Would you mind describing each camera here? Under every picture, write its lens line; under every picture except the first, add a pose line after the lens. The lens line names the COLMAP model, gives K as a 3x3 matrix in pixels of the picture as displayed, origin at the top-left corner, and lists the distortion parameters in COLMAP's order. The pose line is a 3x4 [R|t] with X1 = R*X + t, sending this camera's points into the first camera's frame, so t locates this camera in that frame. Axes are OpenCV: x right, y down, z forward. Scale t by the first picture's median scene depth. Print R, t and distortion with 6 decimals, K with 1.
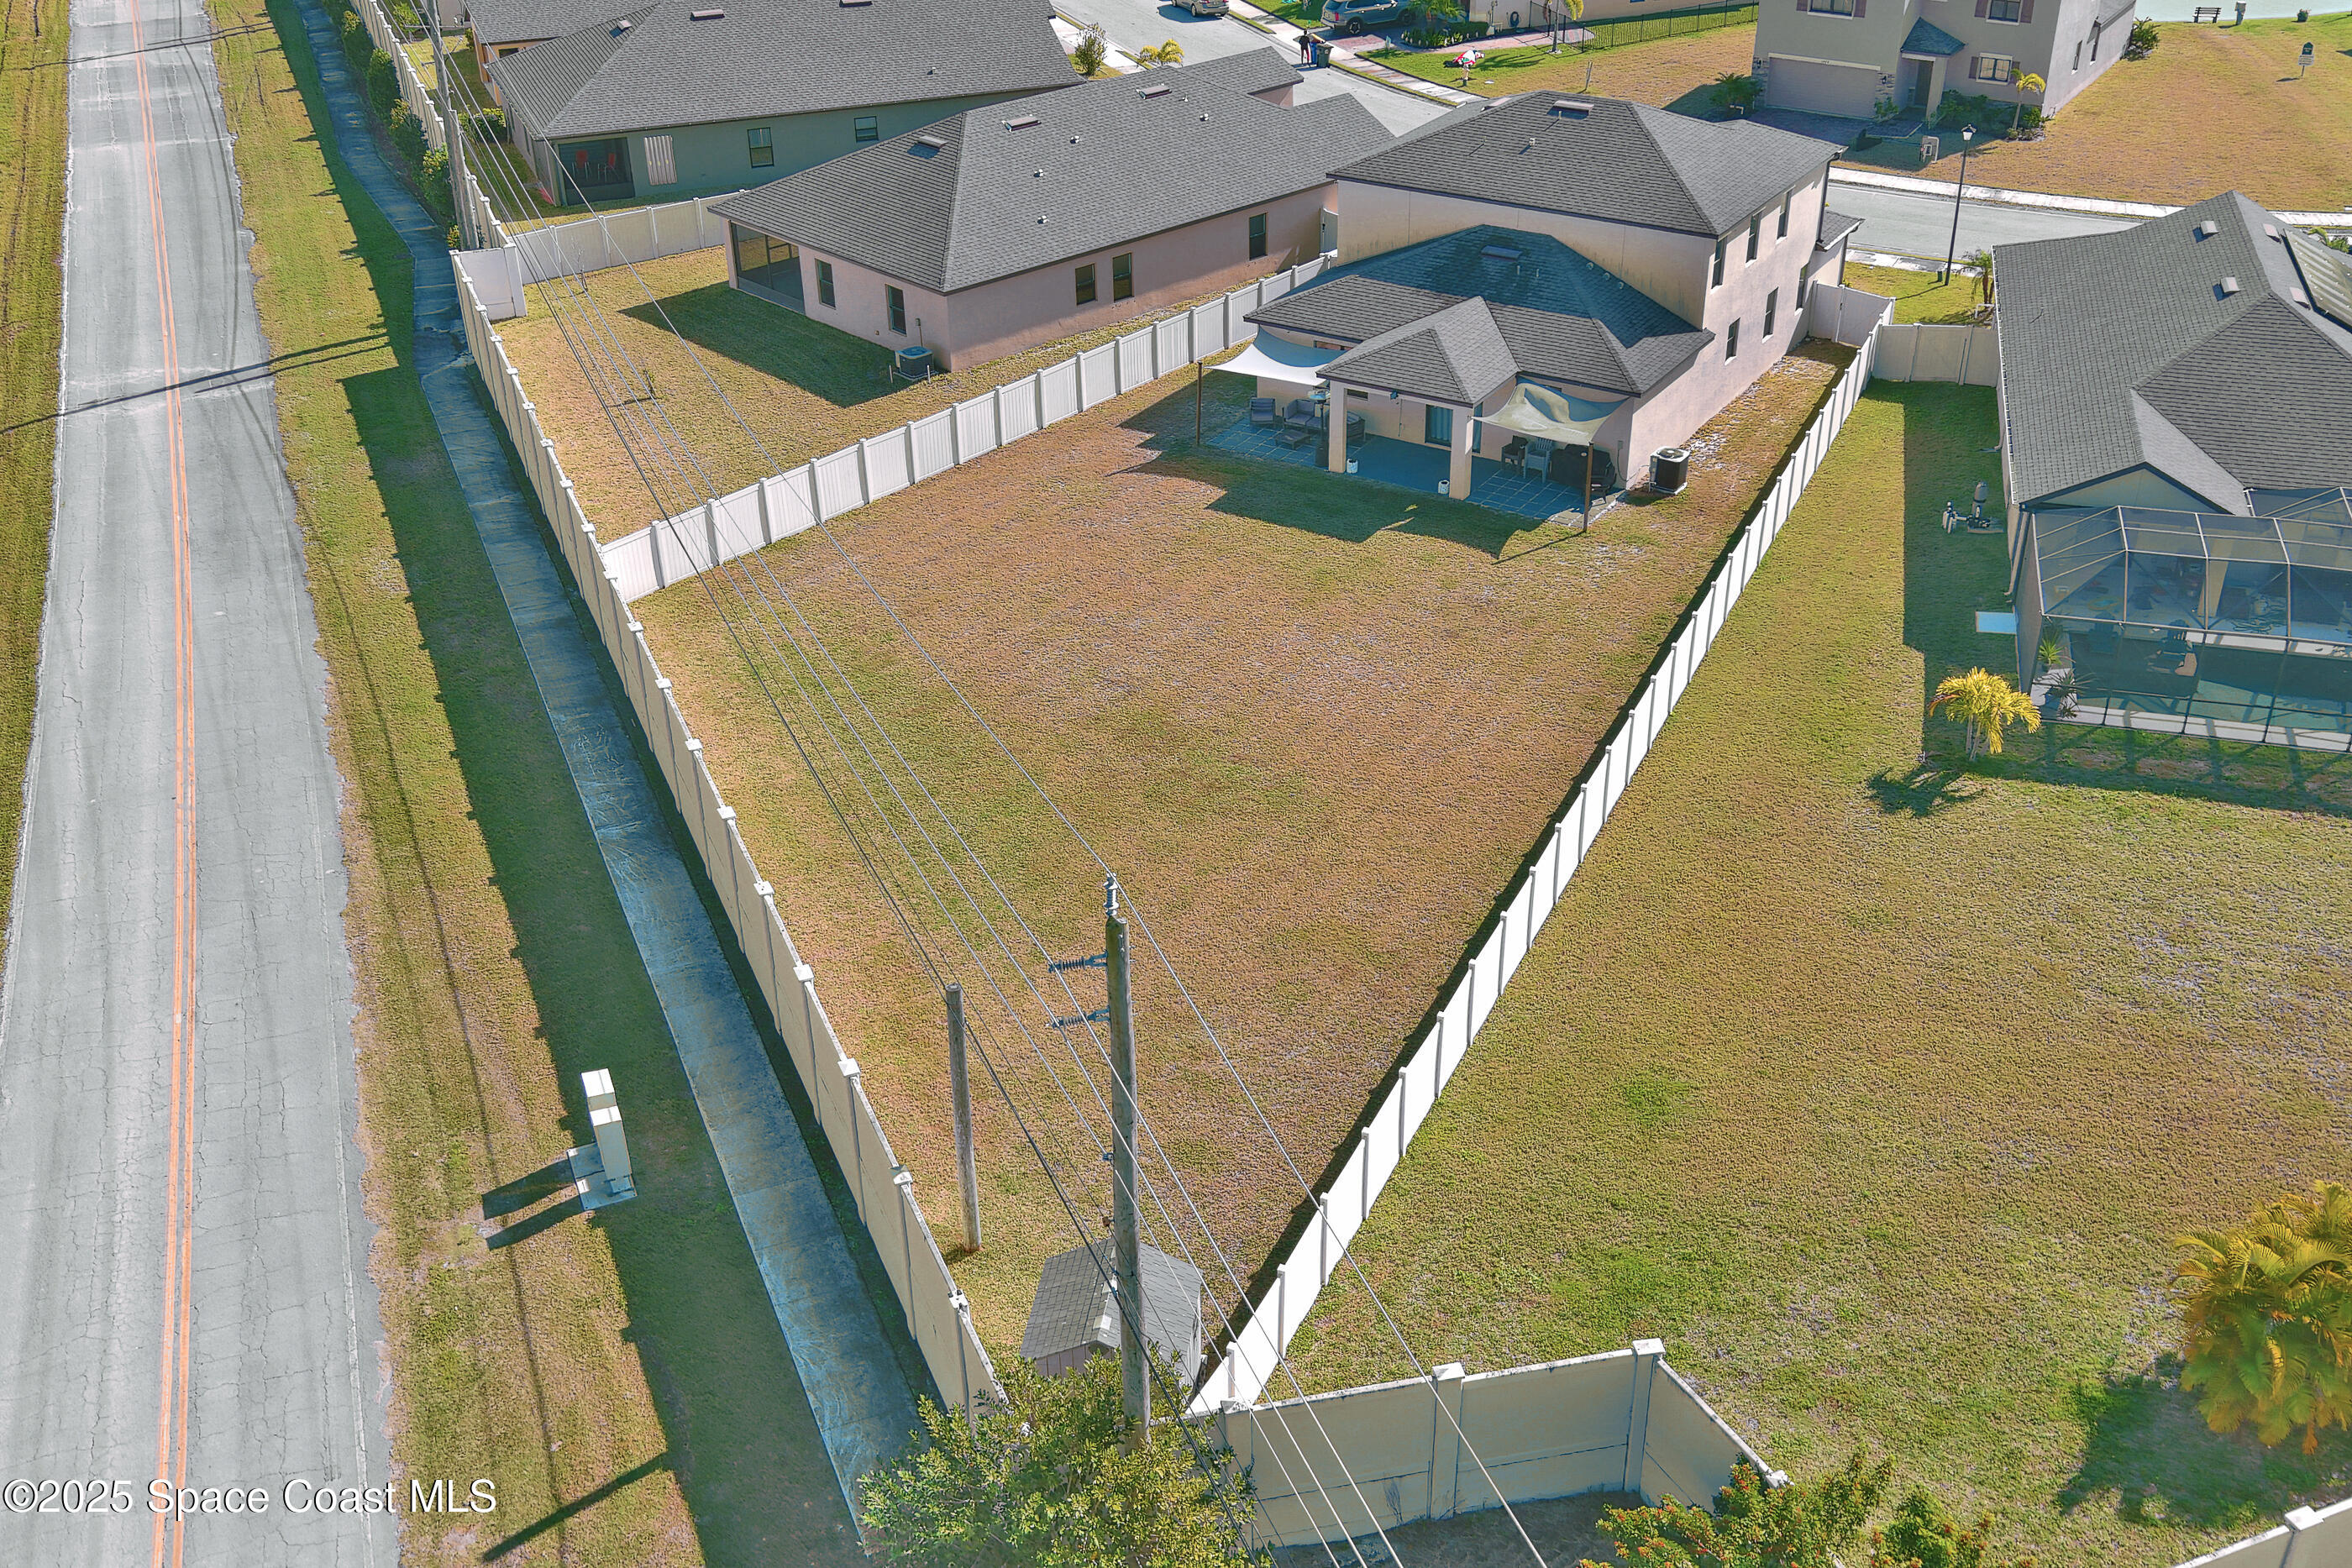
lens RADIAL K [[2369.1, 0, 1242.6], [0, 2369.1, 894.7], [0, 0, 1]] dist [0.012574, 0.000000]
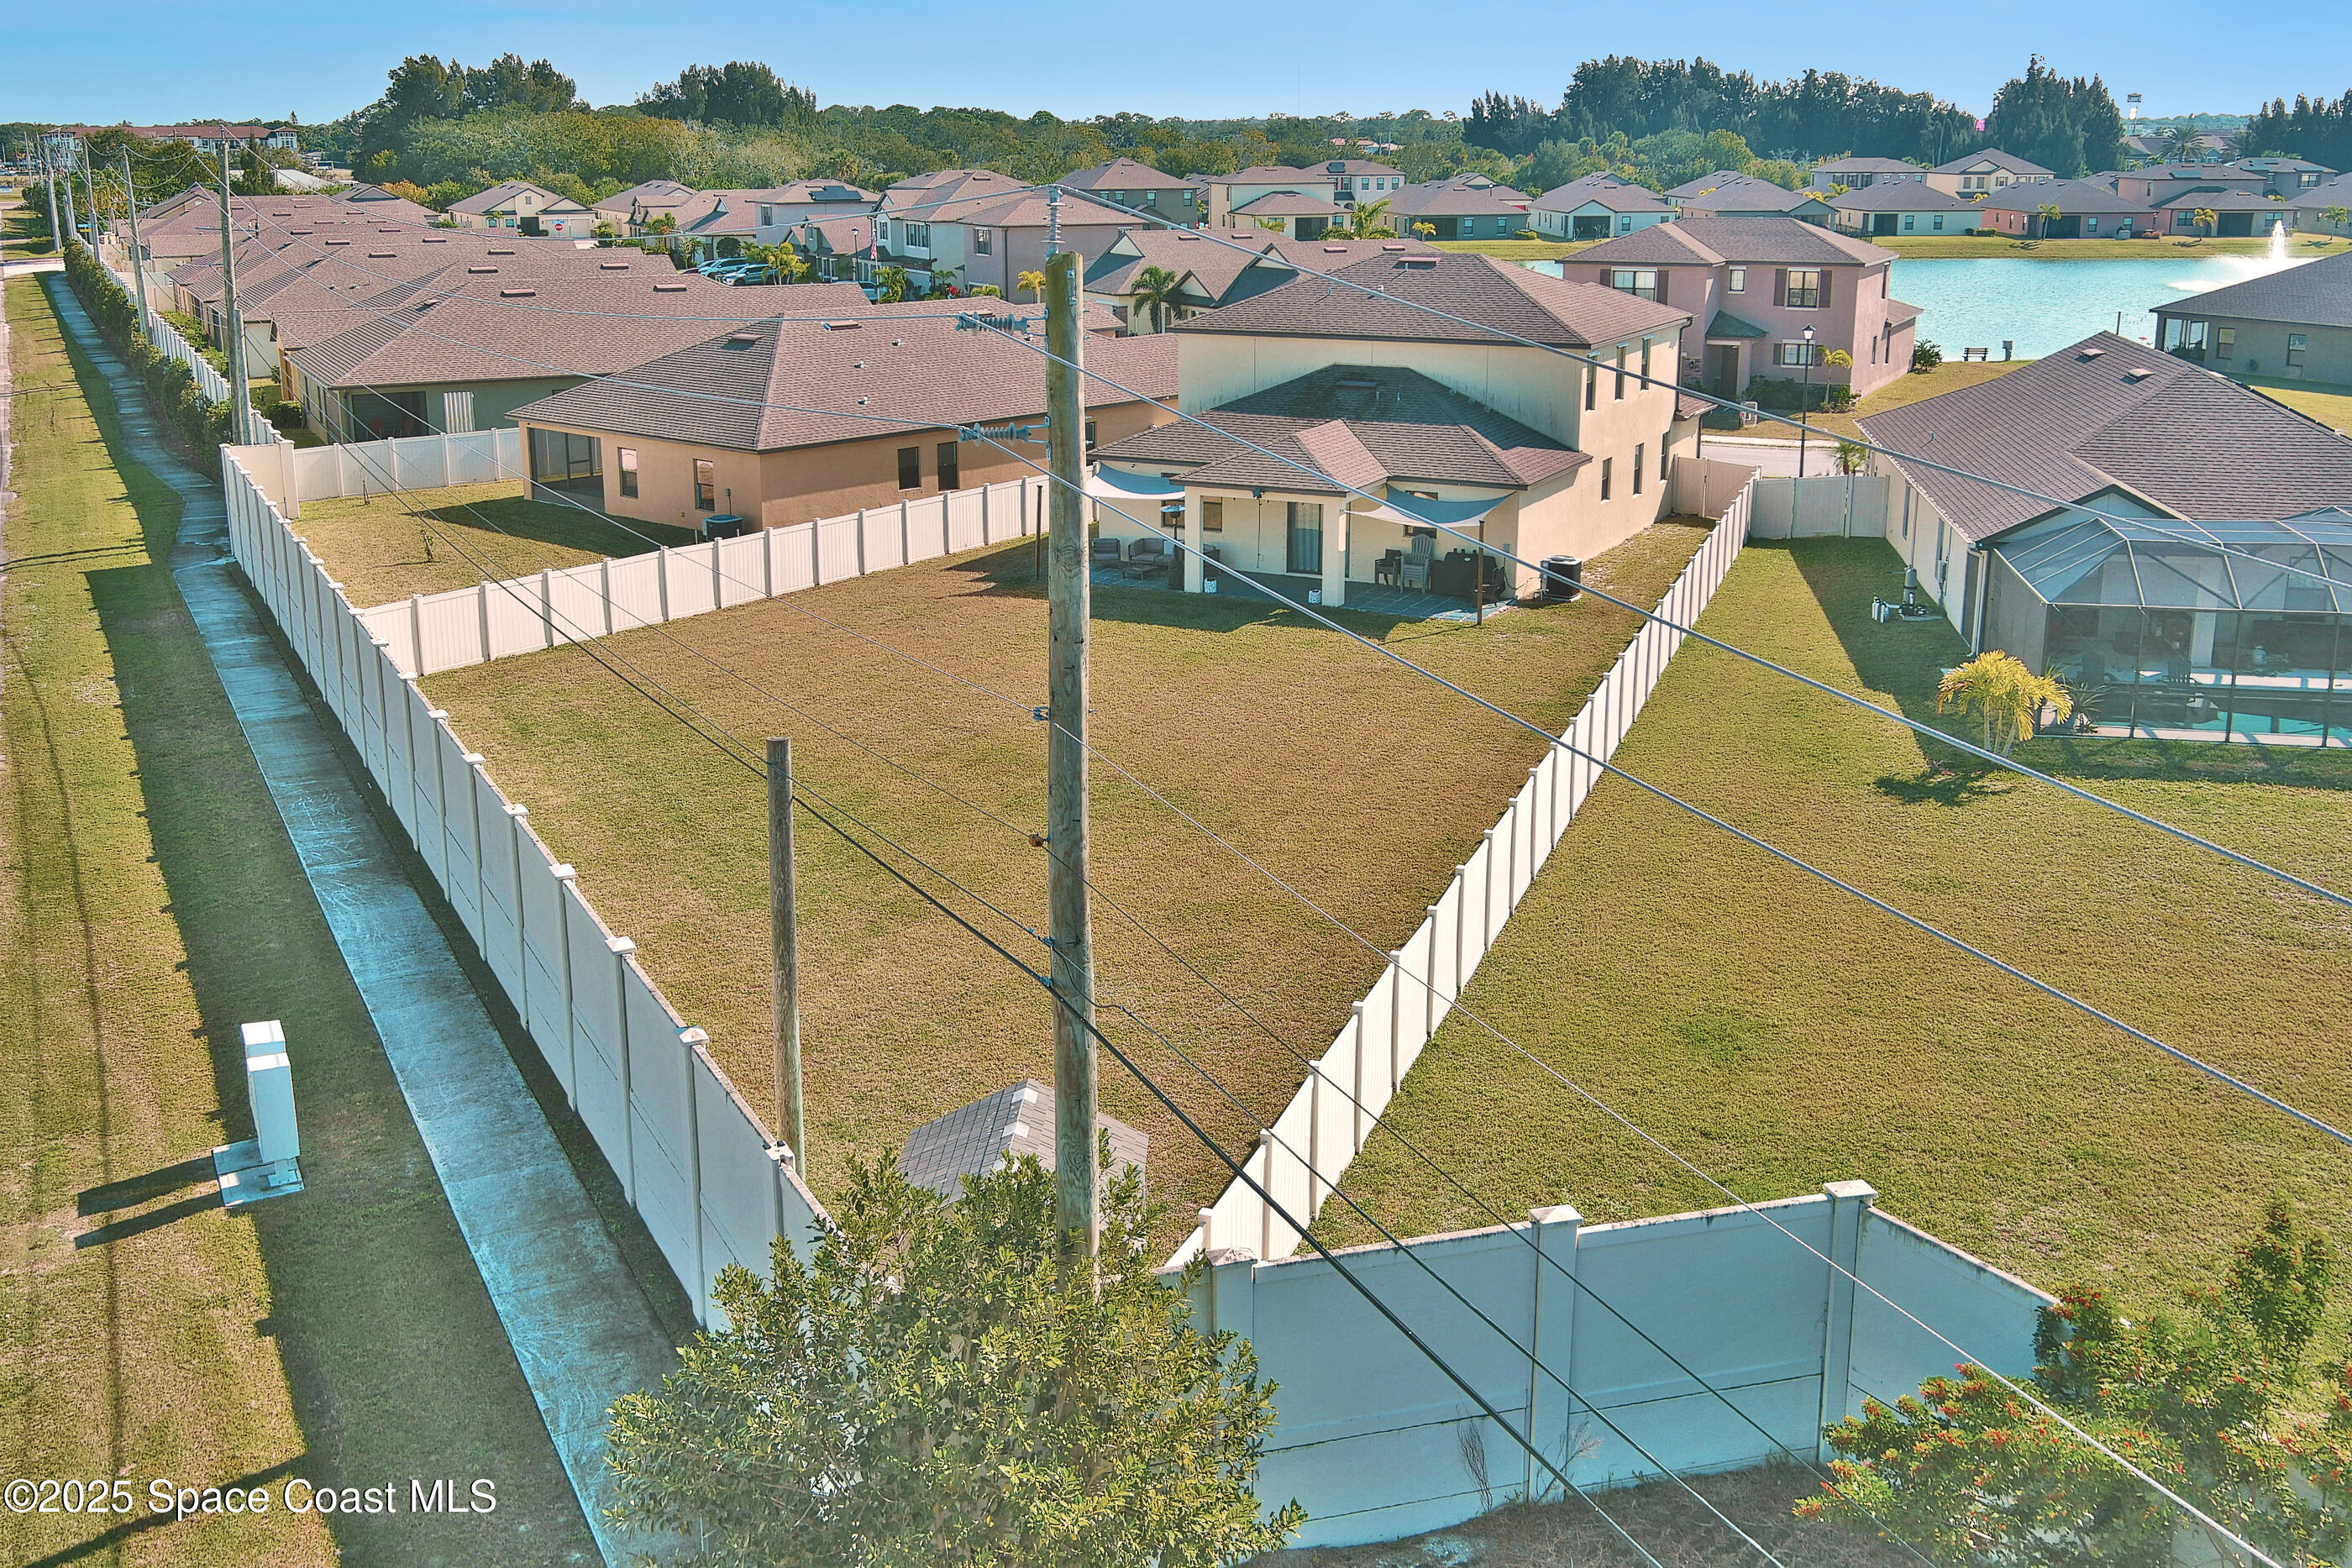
lens RADIAL K [[2293.6, 0, 1126.8], [0, 2293.6, 667.2], [0, 0, 1]] dist [0.008660, 0.000000]
pose [[0.998742, -0.013779, 0.048206, -0.028501], [0.028722, 0.945325, -0.324861, 0.133372], [-0.041095, 0.325837, 0.944532, 0.193583]]
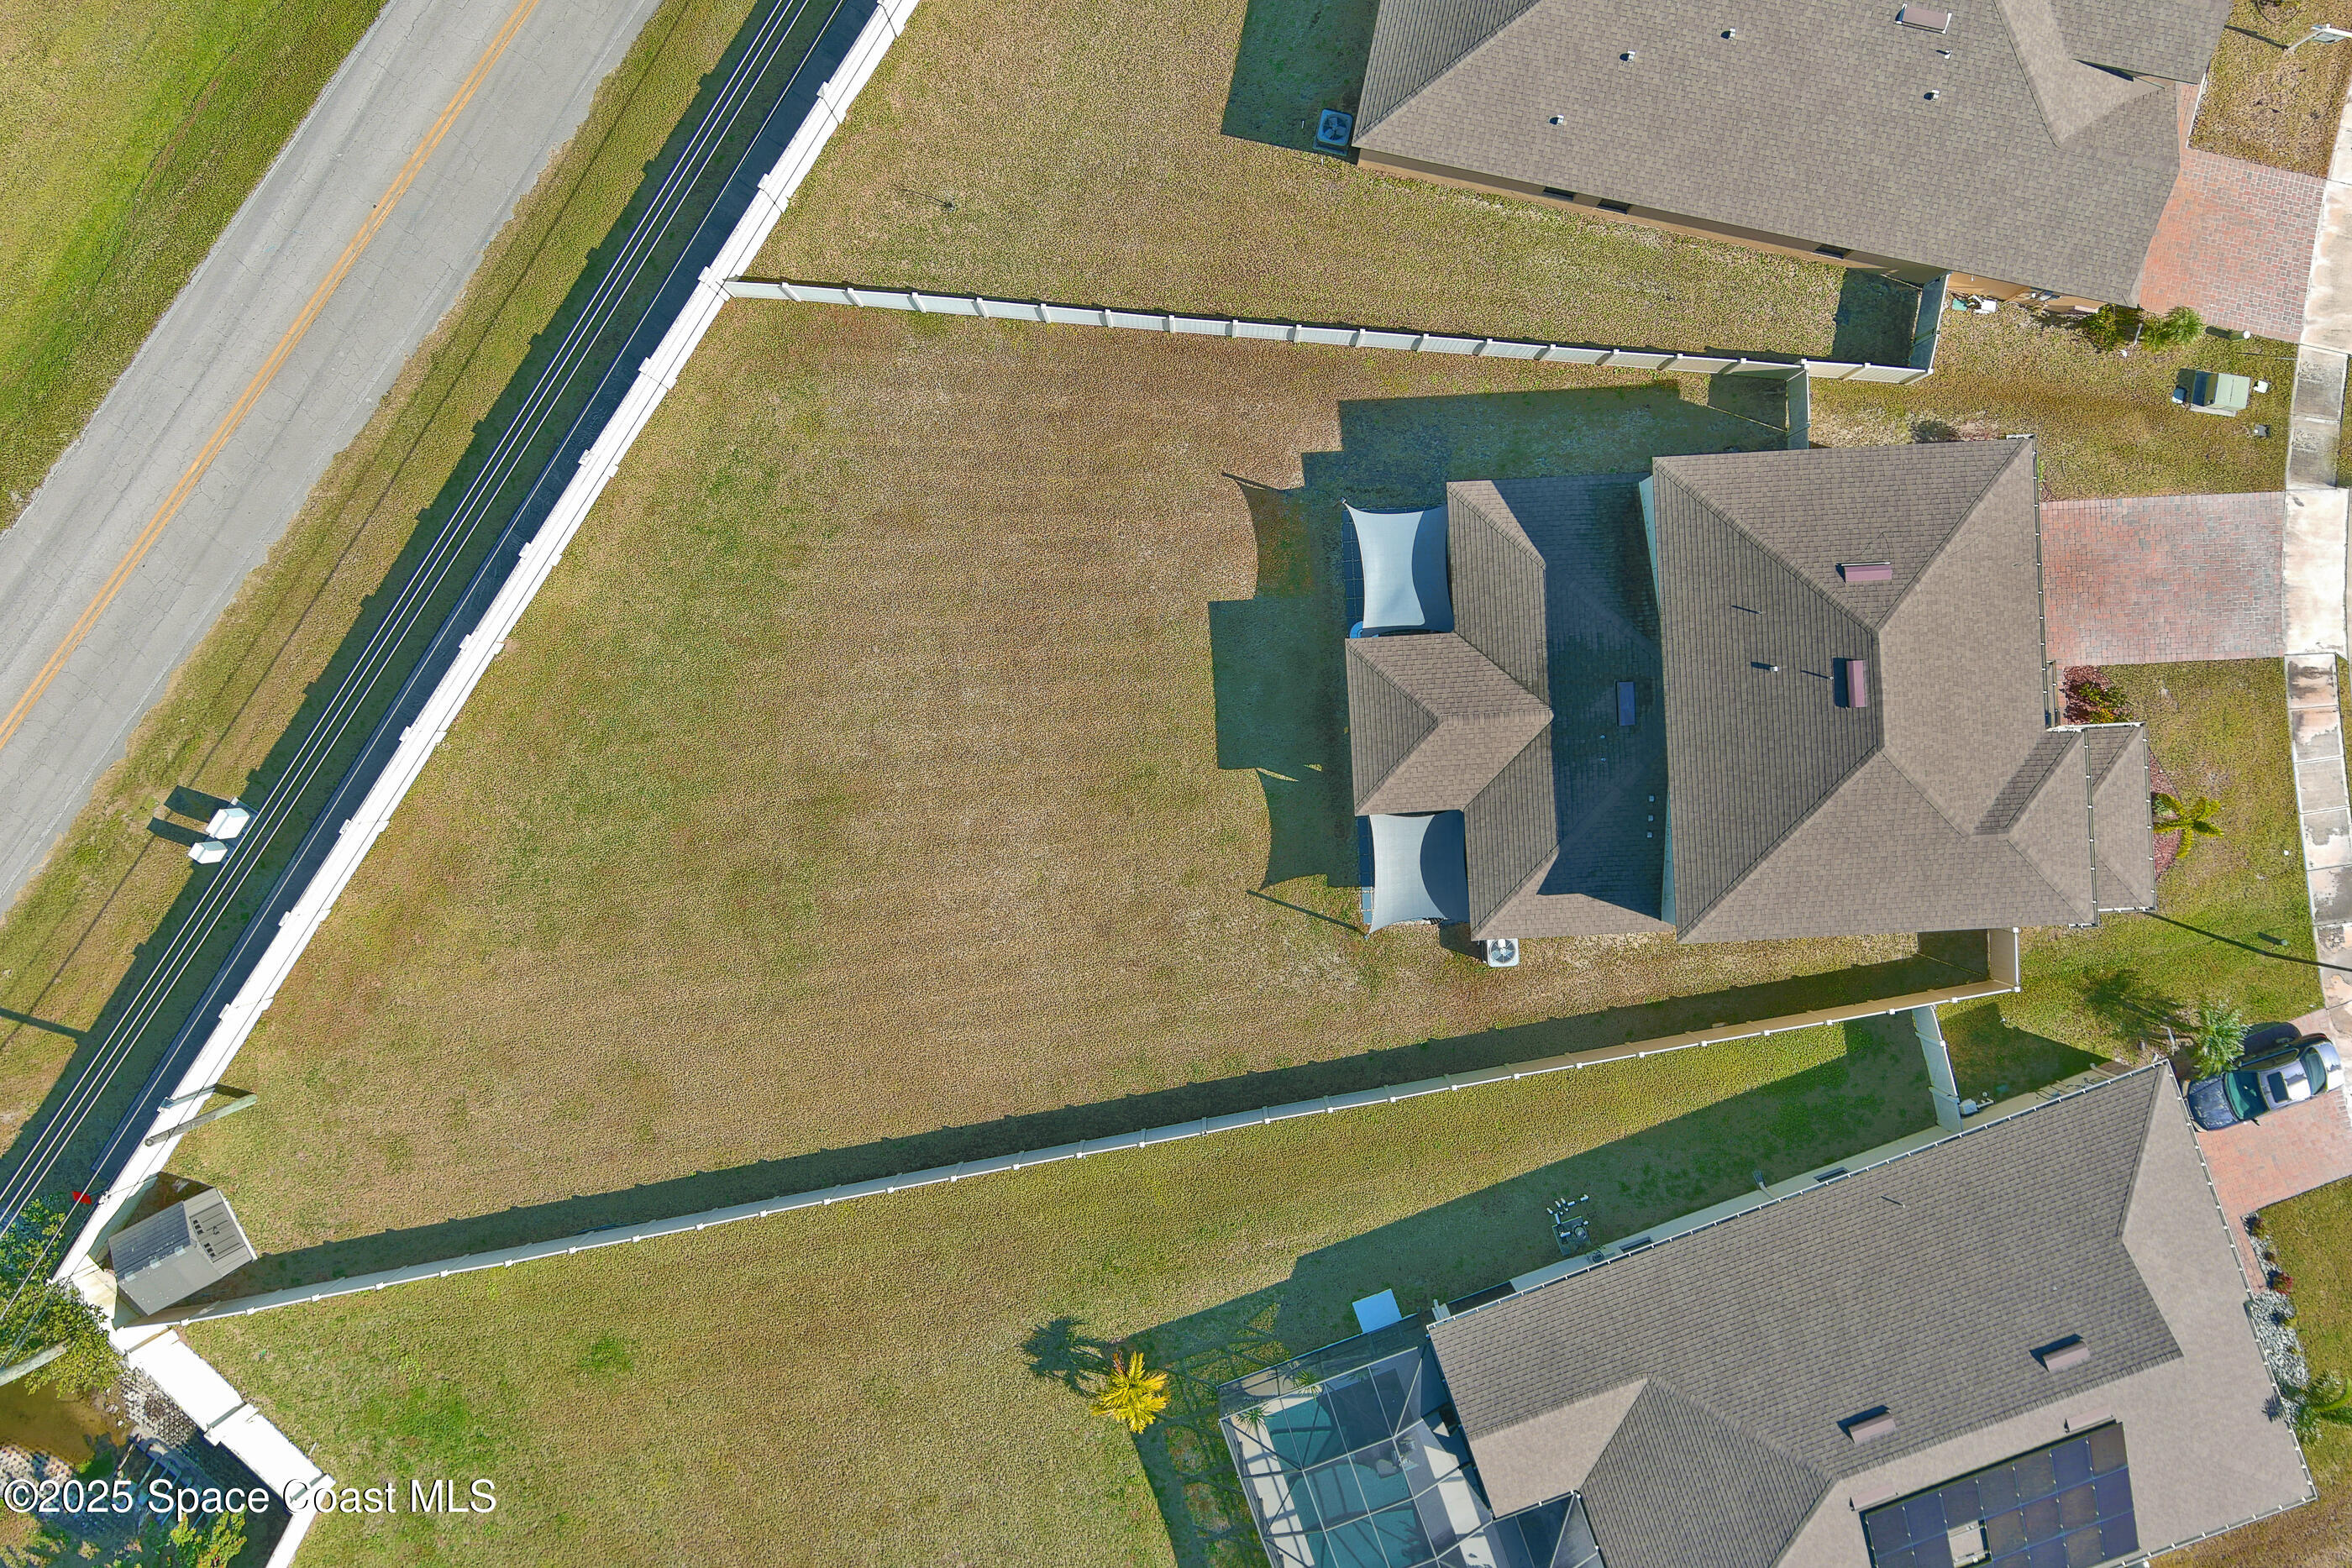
lens RADIAL K [[1842.3, 0, 1211.2], [0, 1842.3, 746.2], [0, 0, 1]] dist [0.027307, -0.026063]
pose [[0.555570, 0.831431, 0.007992, 0.030970], [-0.443182, 0.287978, 0.848916, -0.834752], [0.703514, -0.475174, 0.528468, 0.535959]]
